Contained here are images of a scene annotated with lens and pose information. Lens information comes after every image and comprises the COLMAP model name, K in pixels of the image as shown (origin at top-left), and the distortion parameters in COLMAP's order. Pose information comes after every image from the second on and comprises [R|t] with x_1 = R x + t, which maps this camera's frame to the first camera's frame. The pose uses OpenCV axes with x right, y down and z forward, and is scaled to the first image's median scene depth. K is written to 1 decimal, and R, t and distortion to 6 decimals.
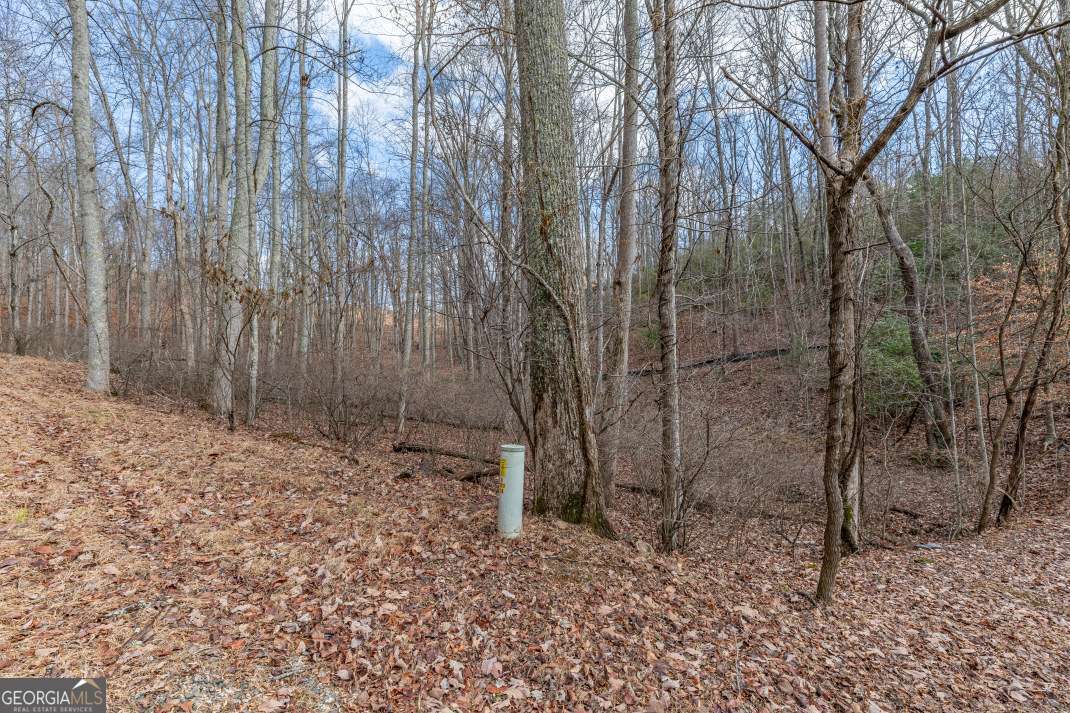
lens RADIAL K [[477.4, 0, 535.6], [0, 477.4, 356.5], [0, 0, 1]] dist [0.004013, -0.000600]
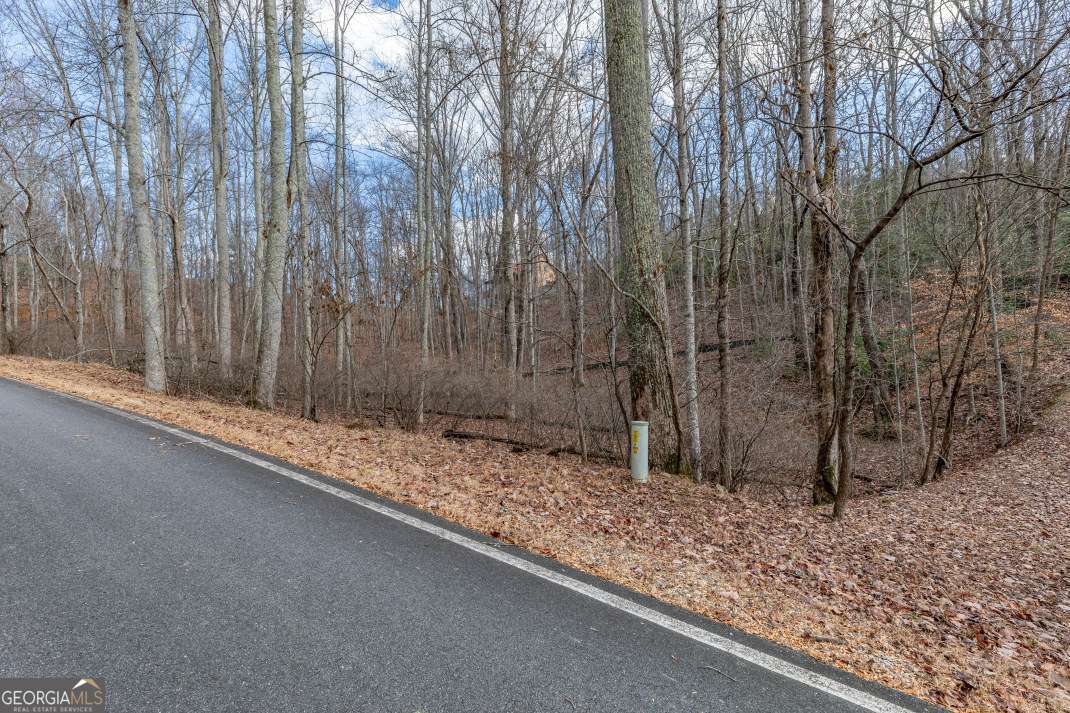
lens RADIAL K [[477.4, 0, 534.4], [0, 477.4, 356.4], [0, 0, 1]] dist [0.004013, -0.000600]
pose [[0.996453, -0.013271, 0.083097, -0.394808], [0.011618, 0.999726, 0.020337, -0.039042], [-0.083344, -0.019300, 0.996334, -0.352273]]
